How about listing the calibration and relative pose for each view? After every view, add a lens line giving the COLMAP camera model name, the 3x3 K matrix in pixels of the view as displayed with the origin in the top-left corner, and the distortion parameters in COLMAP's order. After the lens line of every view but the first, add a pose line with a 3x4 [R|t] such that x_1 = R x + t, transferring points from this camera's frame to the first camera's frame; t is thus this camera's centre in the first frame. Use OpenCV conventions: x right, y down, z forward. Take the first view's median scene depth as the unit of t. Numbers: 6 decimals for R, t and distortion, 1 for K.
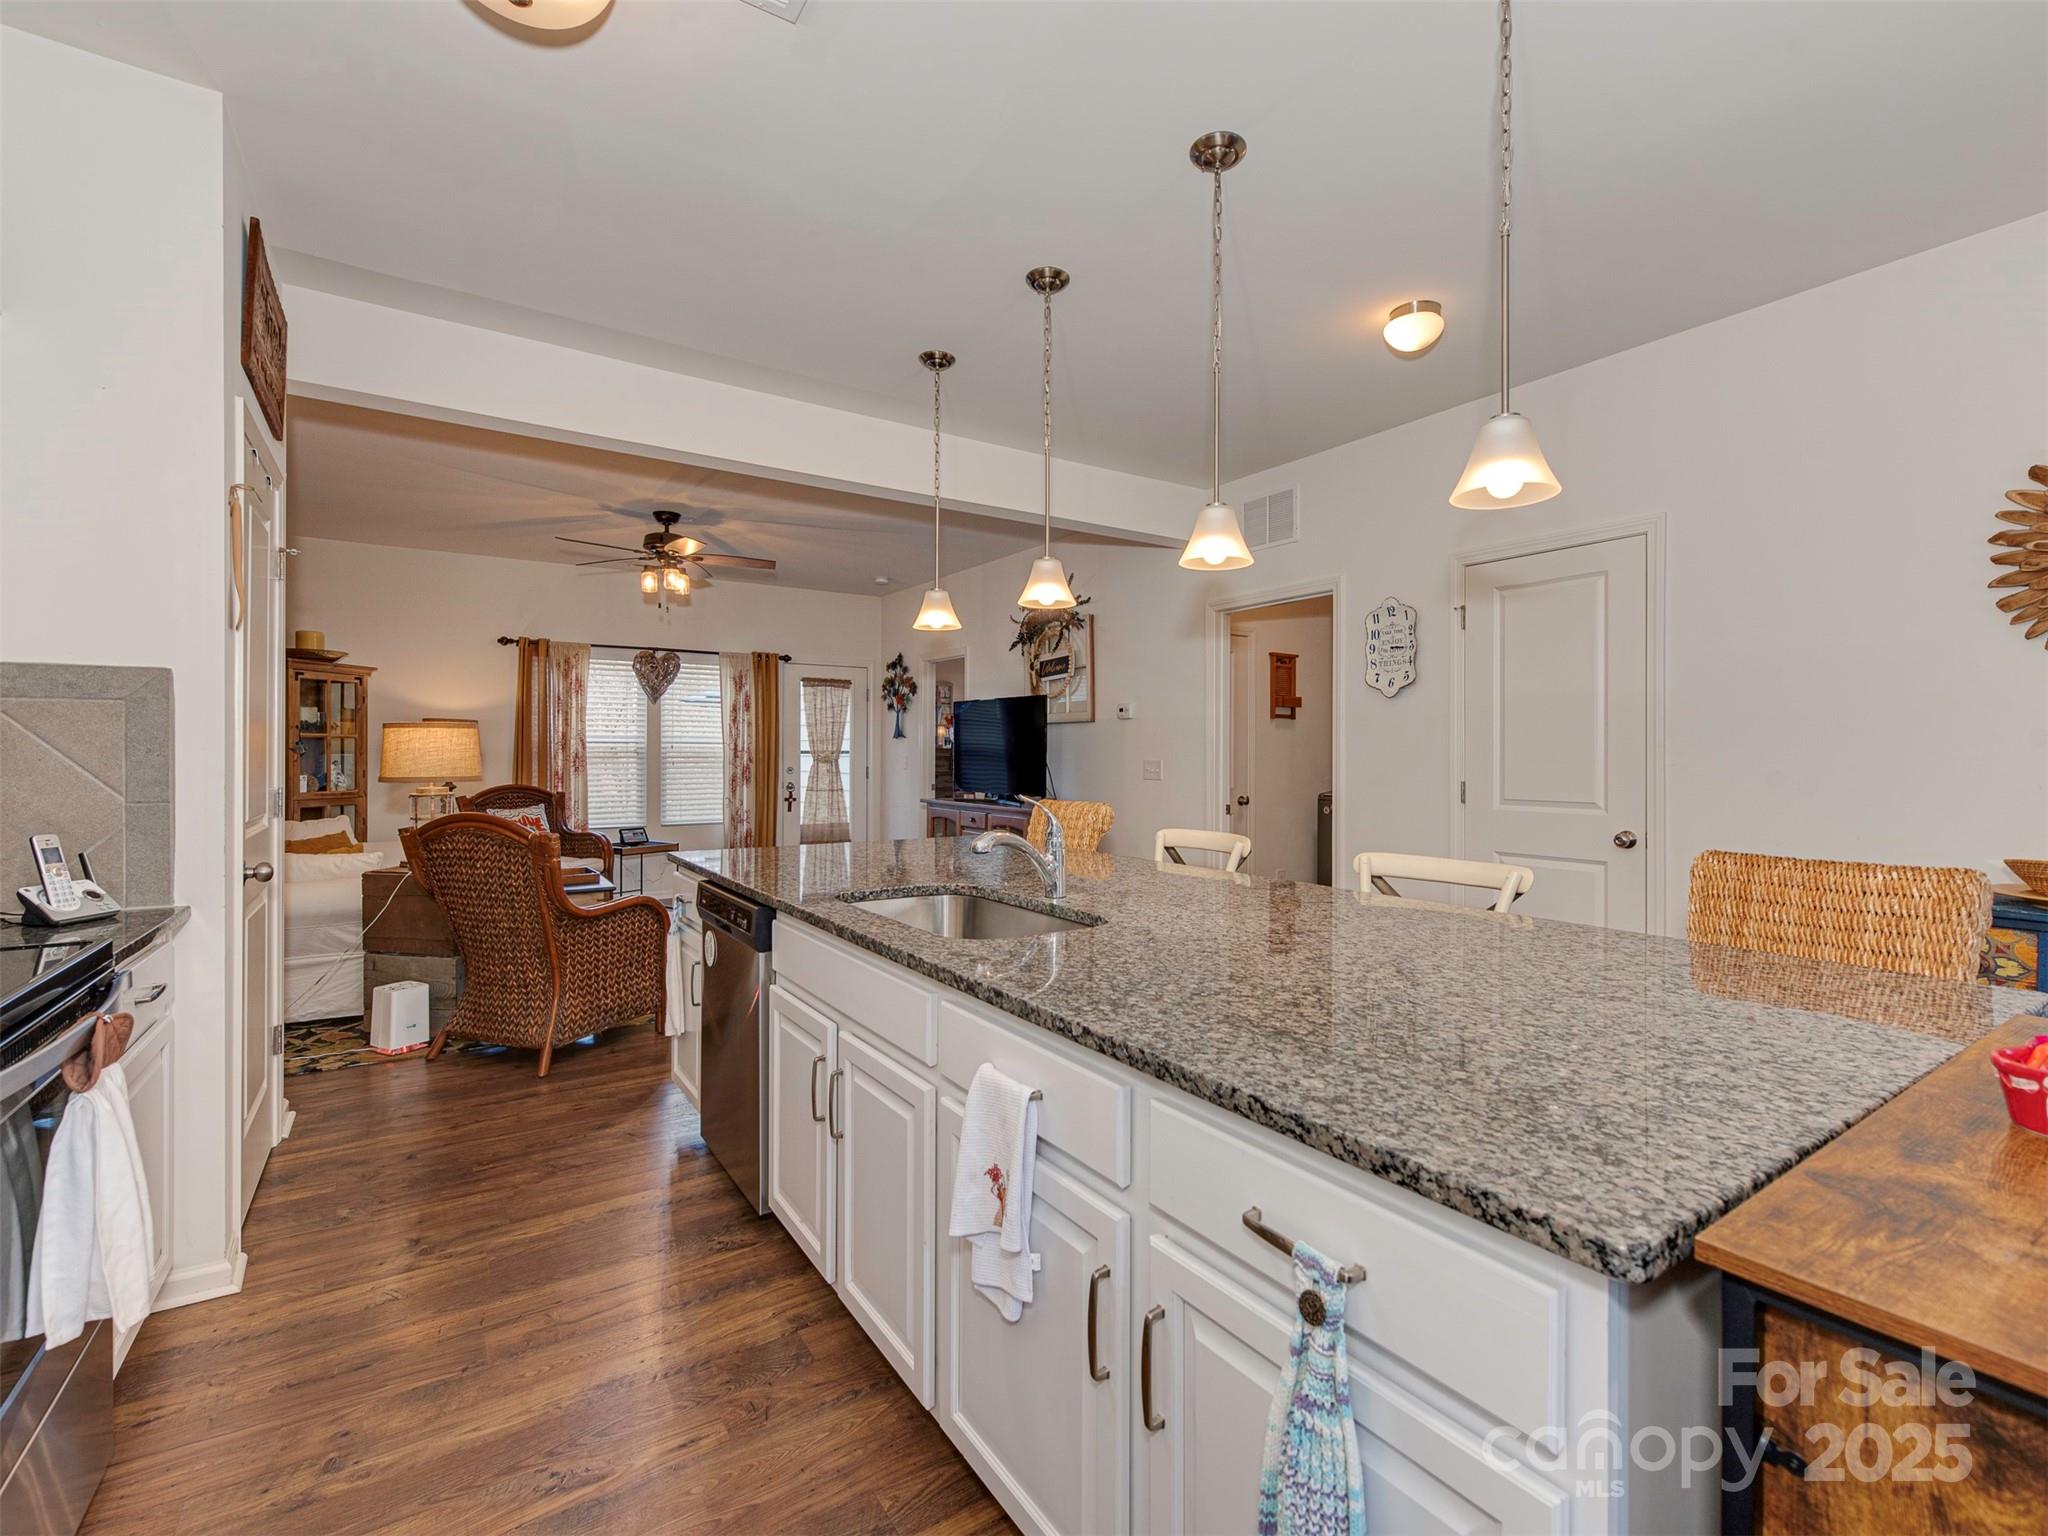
lens RADIAL K [[919.9, 0, 1041.2], [0, 919.9, 756.4], [0, 0, 1]] dist [0.010273, -0.003477]
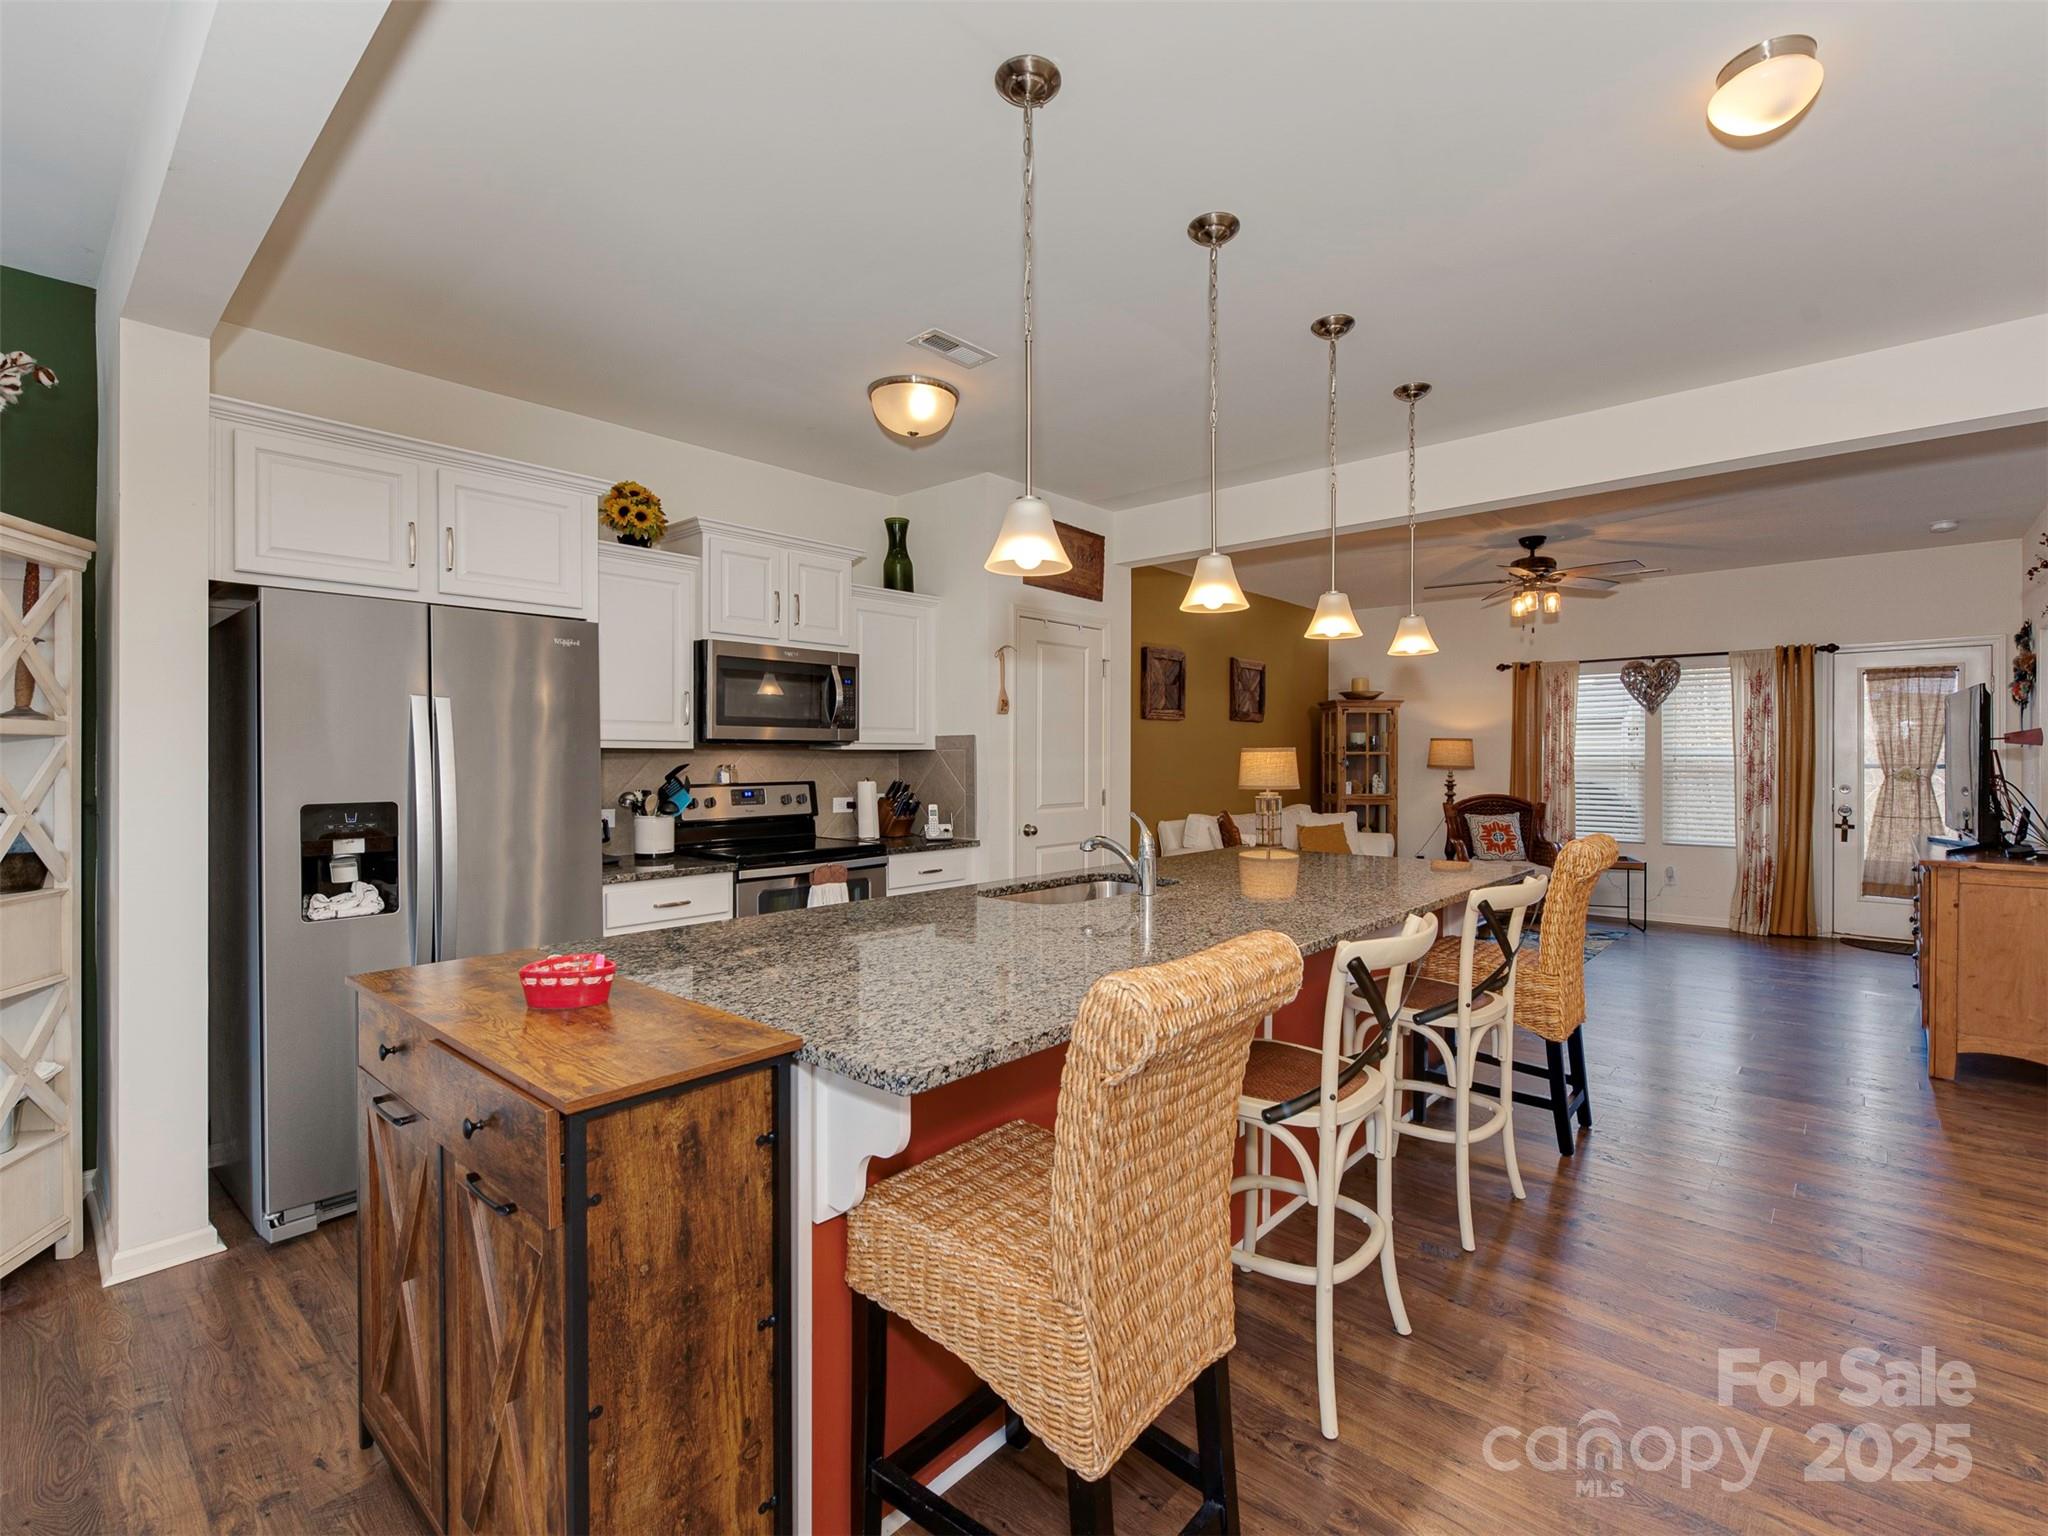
lens RADIAL K [[938.2, 0, 1043.1], [0, 938.2, 758.6], [0, 0, 1]] dist [-0.000951, -0.001600]
pose [[0.255630, -0.001867, -0.966773, 0.373936], [-0.002603, 0.999993, -0.002619, -0.008253], [0.966771, 0.003186, 0.255624, 0.155059]]
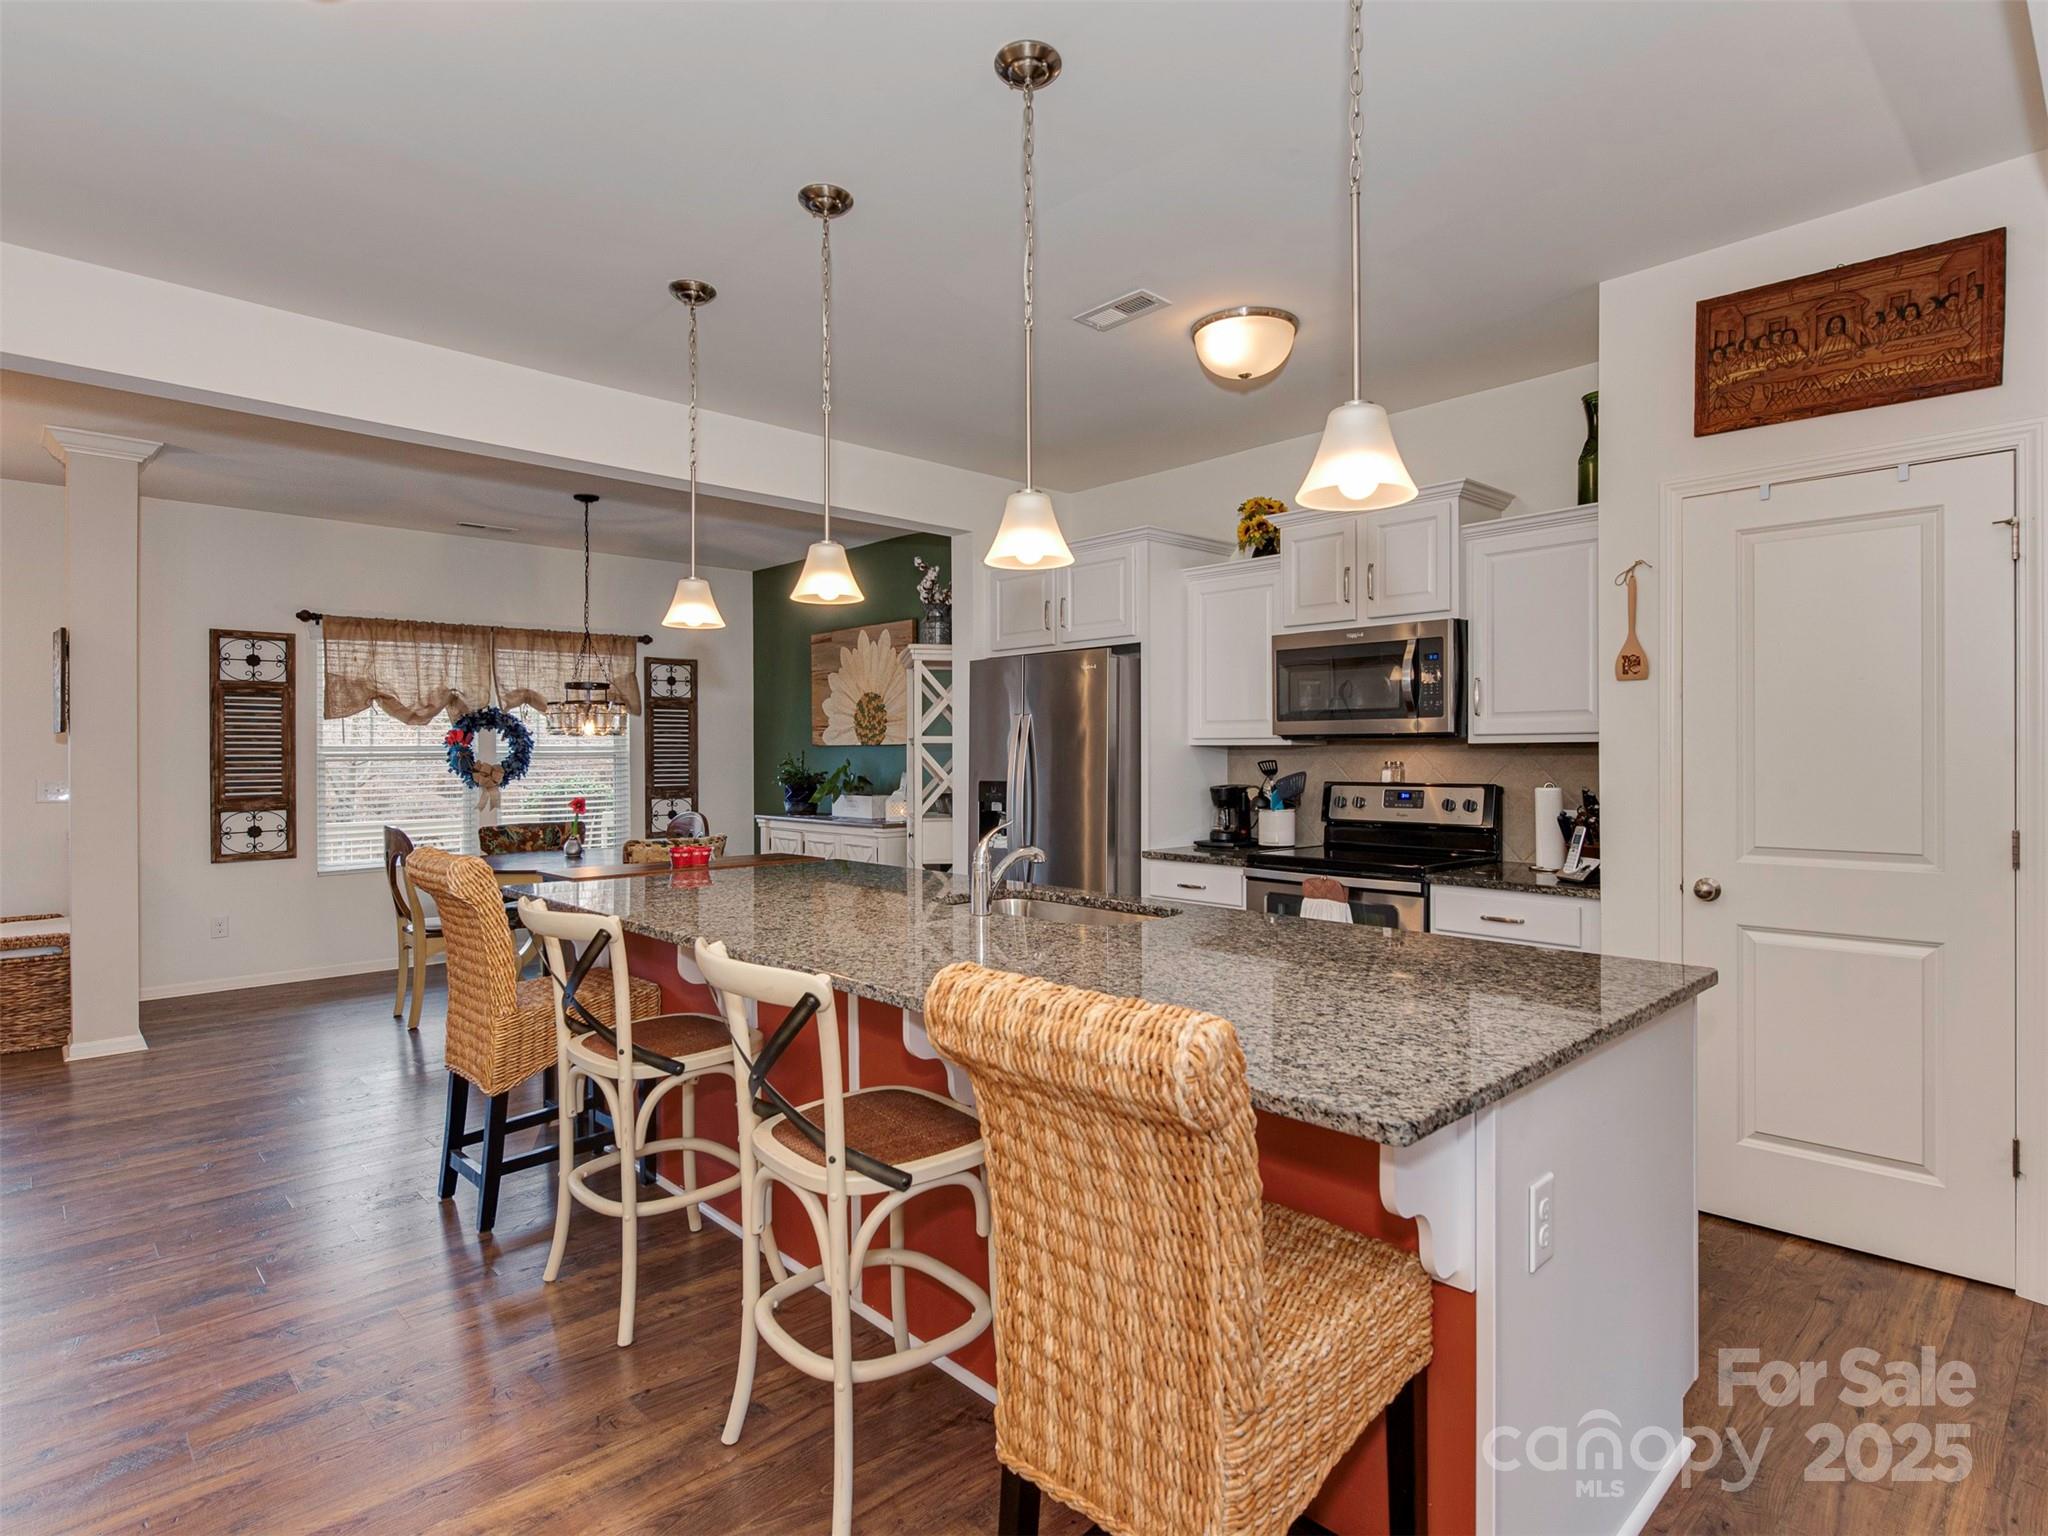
lens RADIAL K [[1055.7, 0, 1014.5], [0, 1055.7, 757.0], [0, 0, 1]] dist [-0.001400, -0.001326]
pose [[-0.983974, -0.001230, -0.178310, 0.076767], [-0.002674, 0.999966, 0.007857, -0.012173], [0.178294, 0.008208, -0.983943, 0.648838]]
